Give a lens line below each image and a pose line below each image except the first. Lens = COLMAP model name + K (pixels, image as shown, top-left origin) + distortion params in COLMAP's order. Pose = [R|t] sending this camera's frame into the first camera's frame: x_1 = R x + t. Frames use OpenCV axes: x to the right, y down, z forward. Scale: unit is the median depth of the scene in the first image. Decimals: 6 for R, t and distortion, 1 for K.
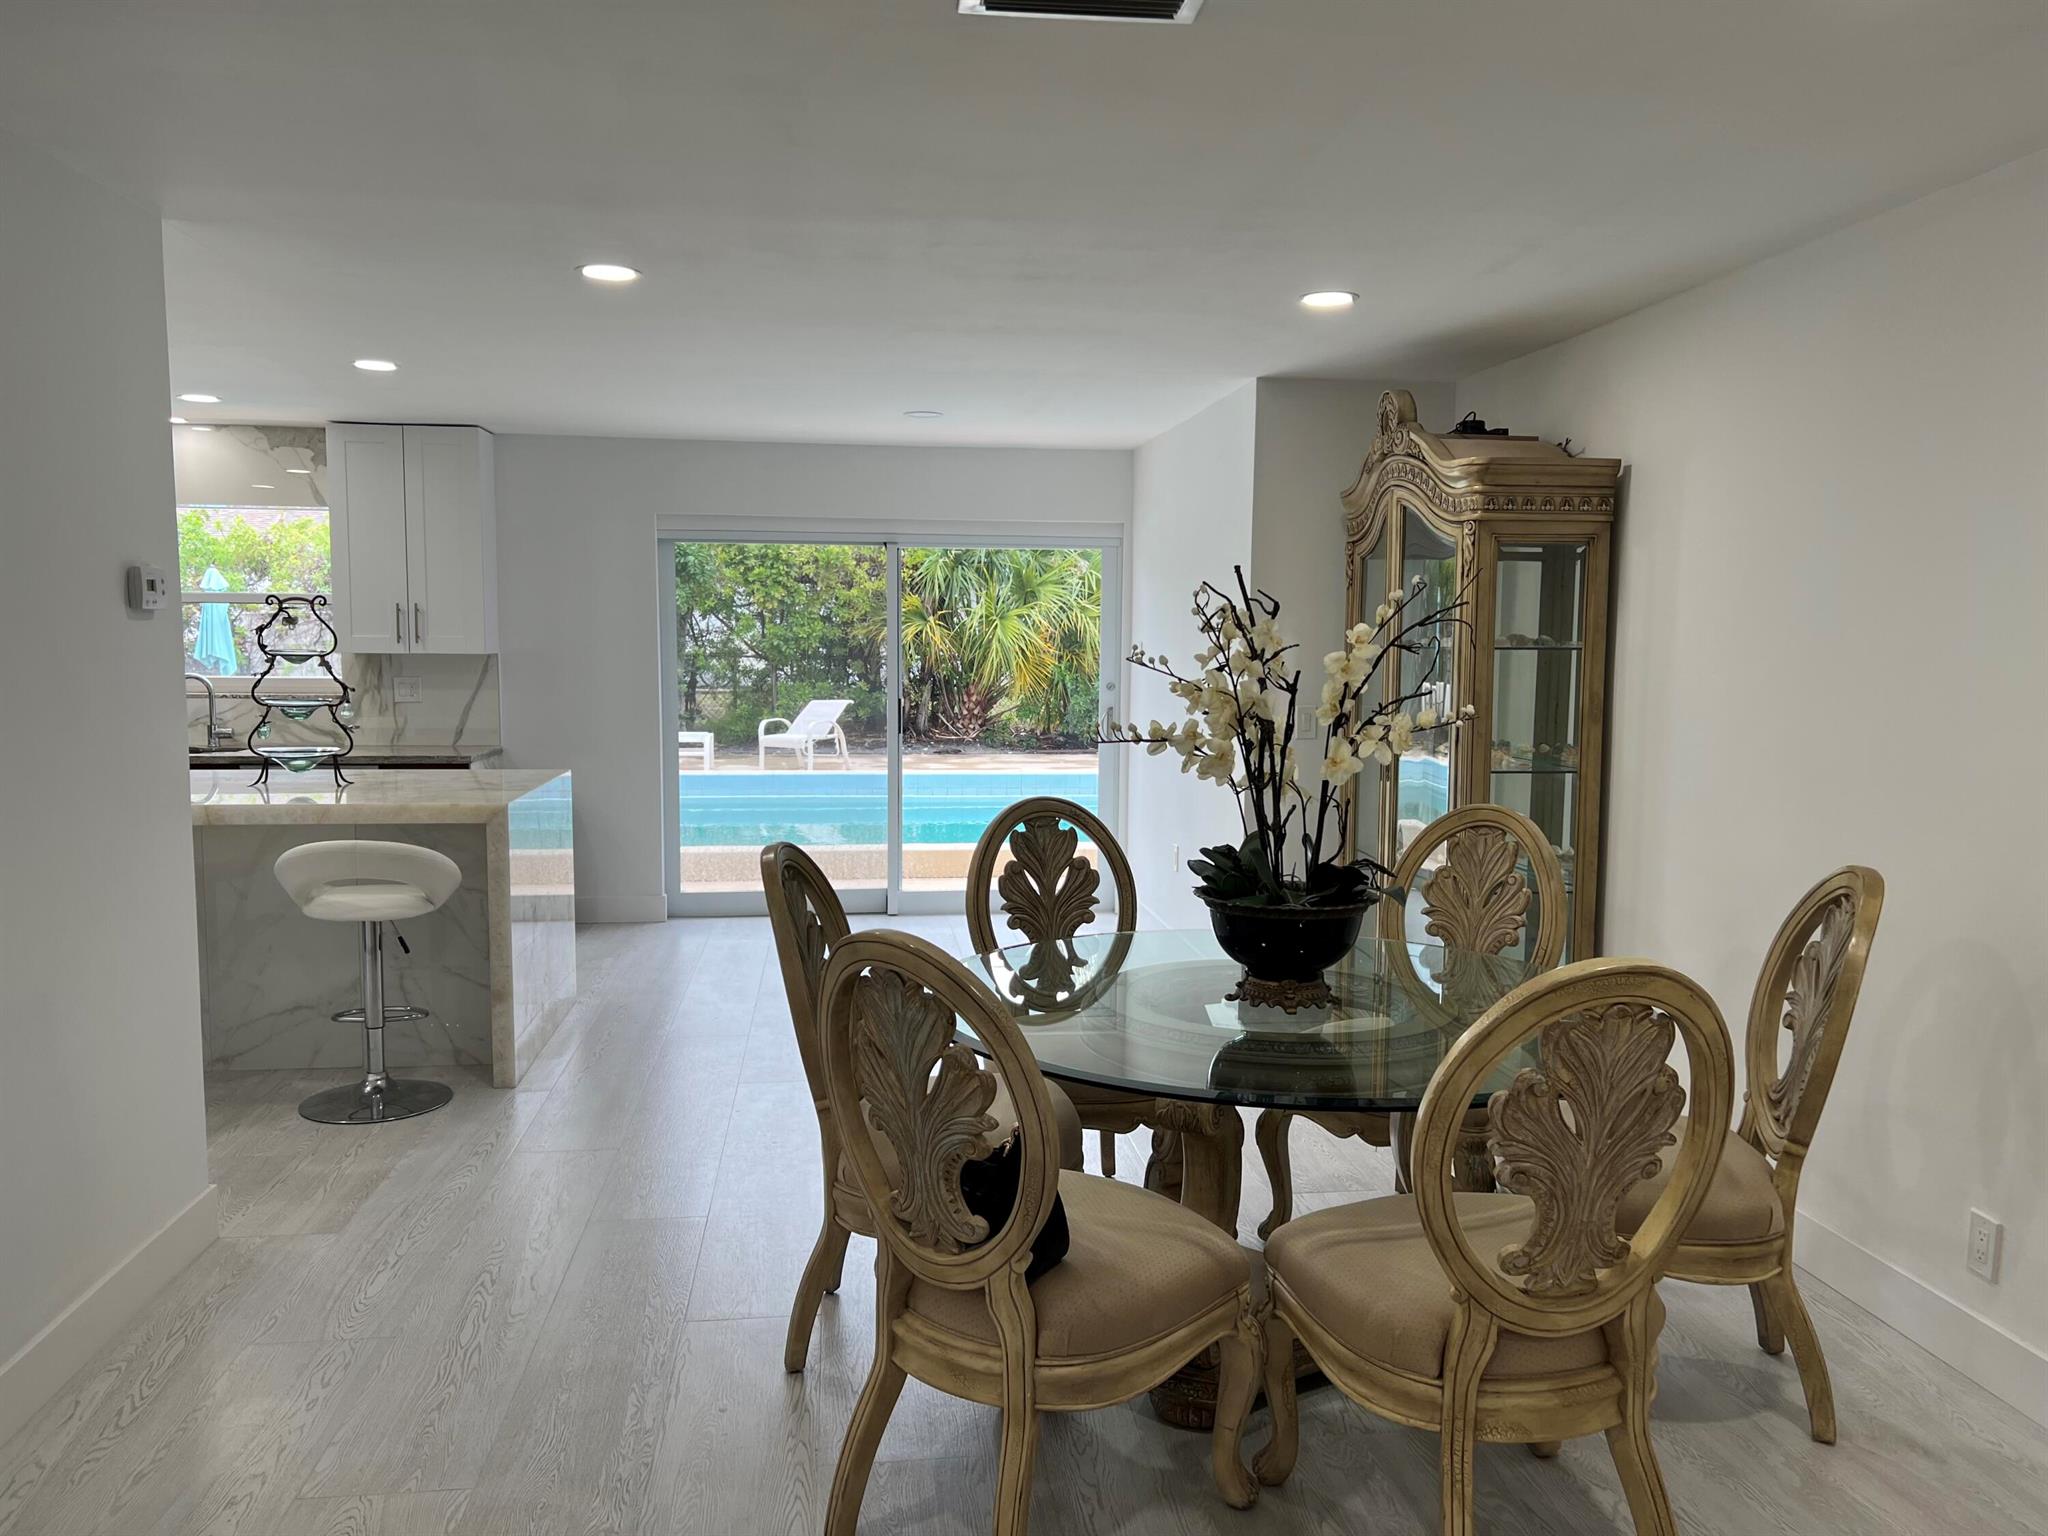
lens RADIAL K [[1534.6, 0, 1023.7], [0, 1534.6, 772.3], [0, 0, 1]] dist [0.052214, -0.054209]
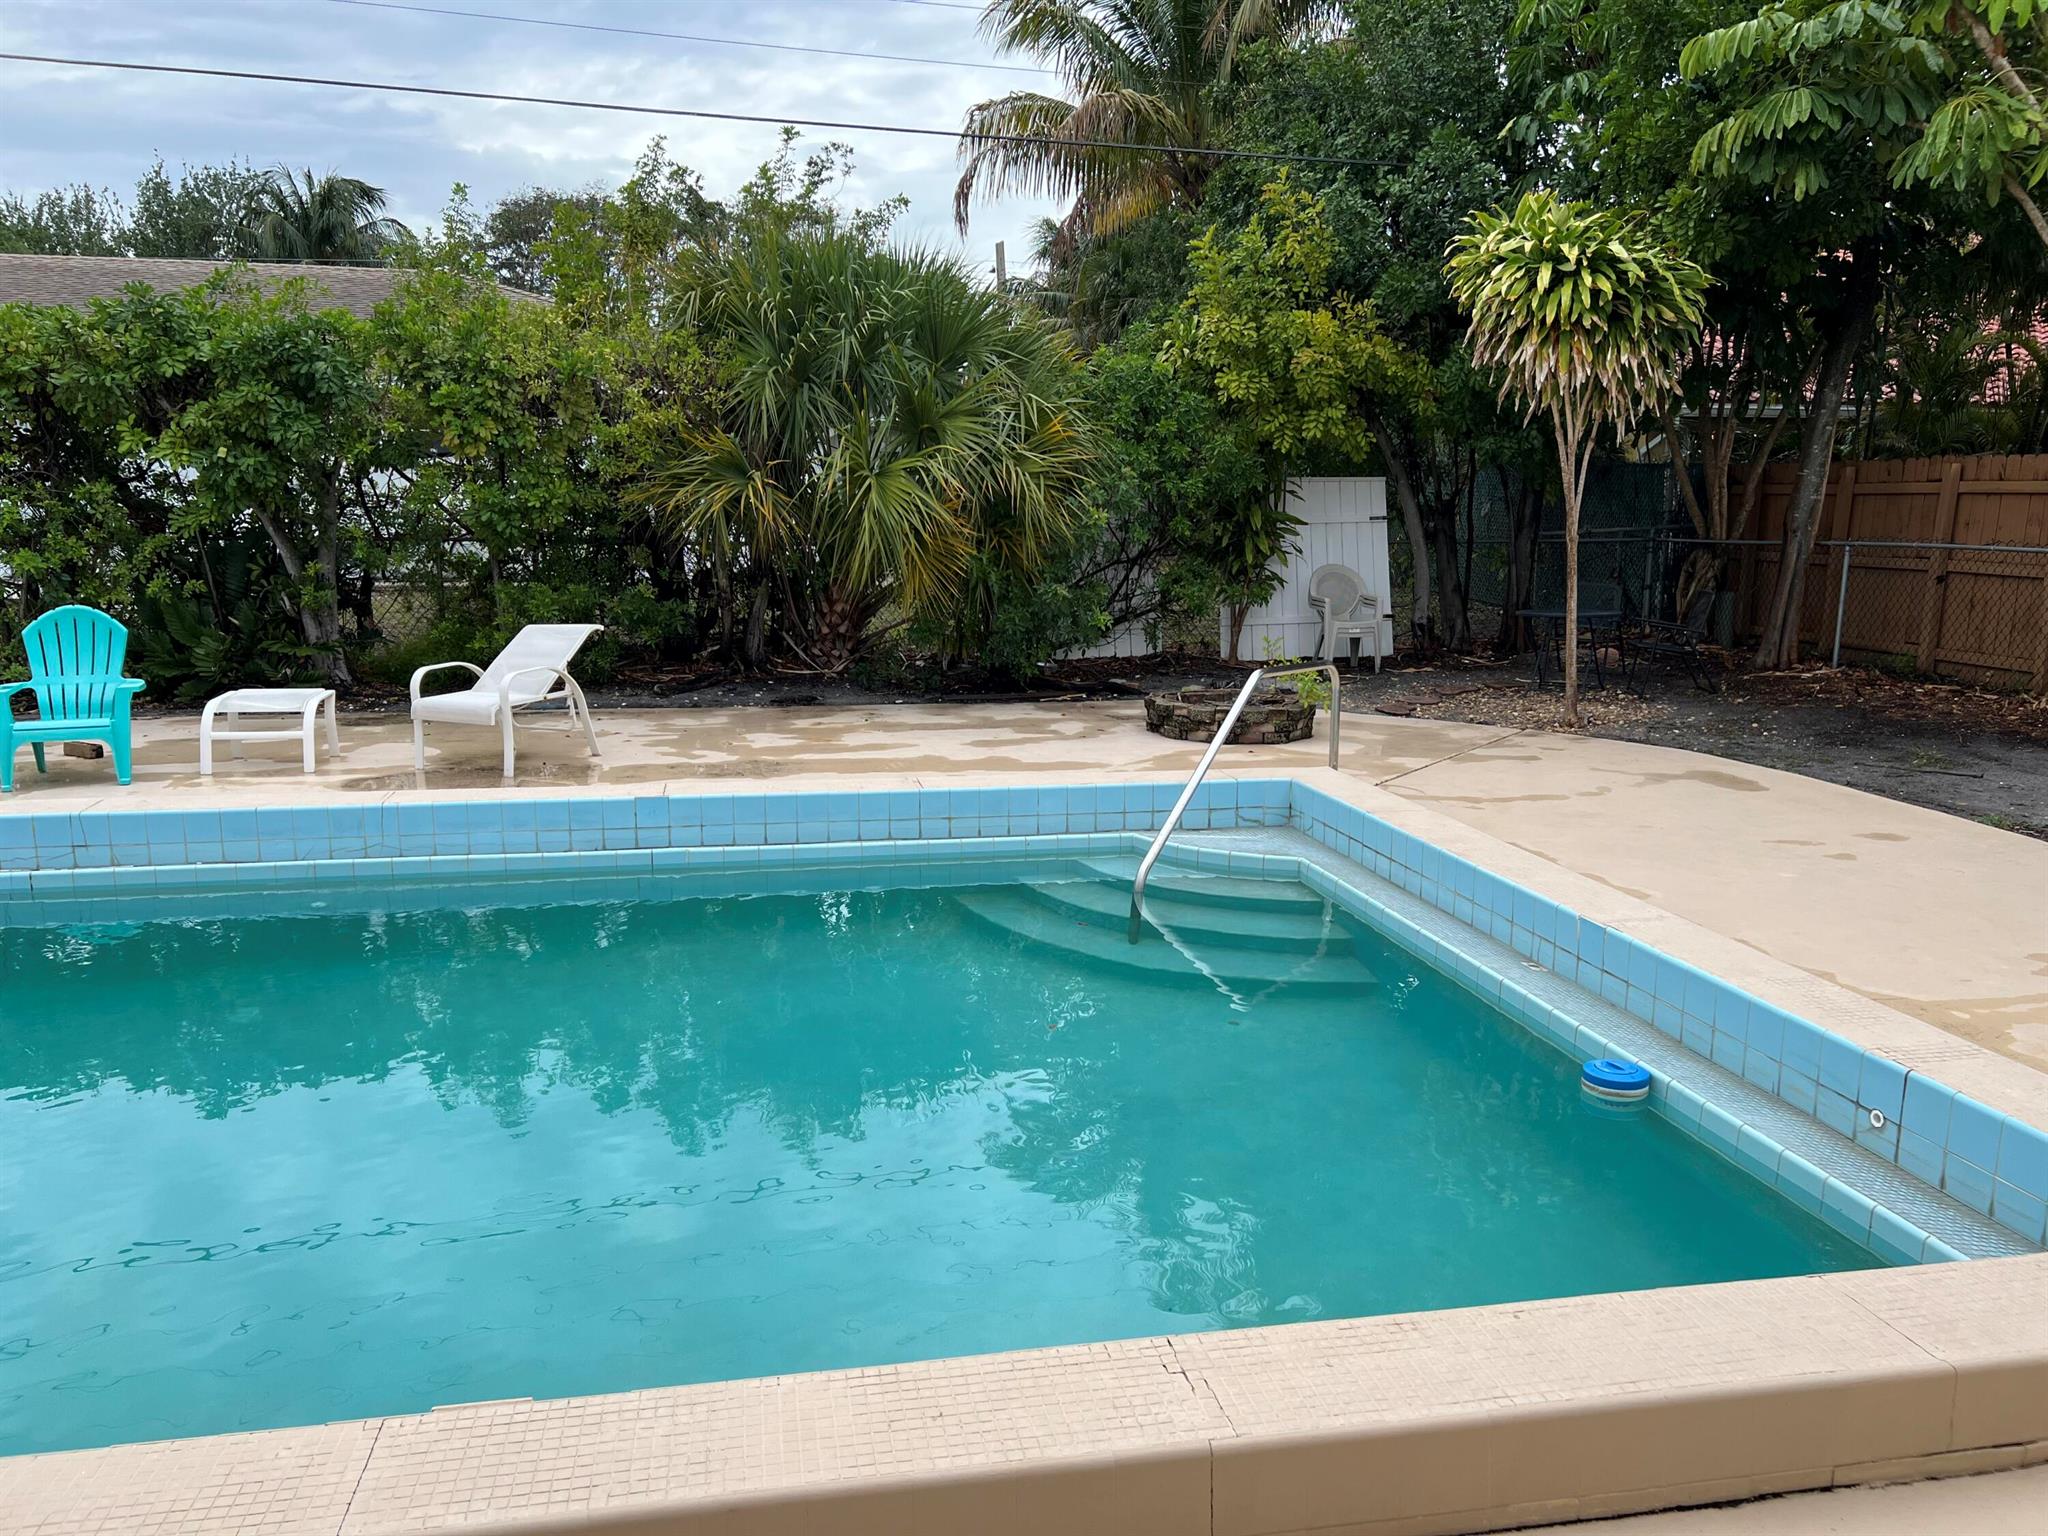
lens RADIAL K [[1534.6, 0, 1028.0], [0, 1534.6, 761.4], [0, 0, 1]] dist [0.052214, -0.054209]
pose [[0.997666, -0.012636, 0.067107, 0.001429], [0.007508, 0.997070, 0.076125, -0.035502], [-0.067872, -0.075444, 0.994837, 0.403958]]
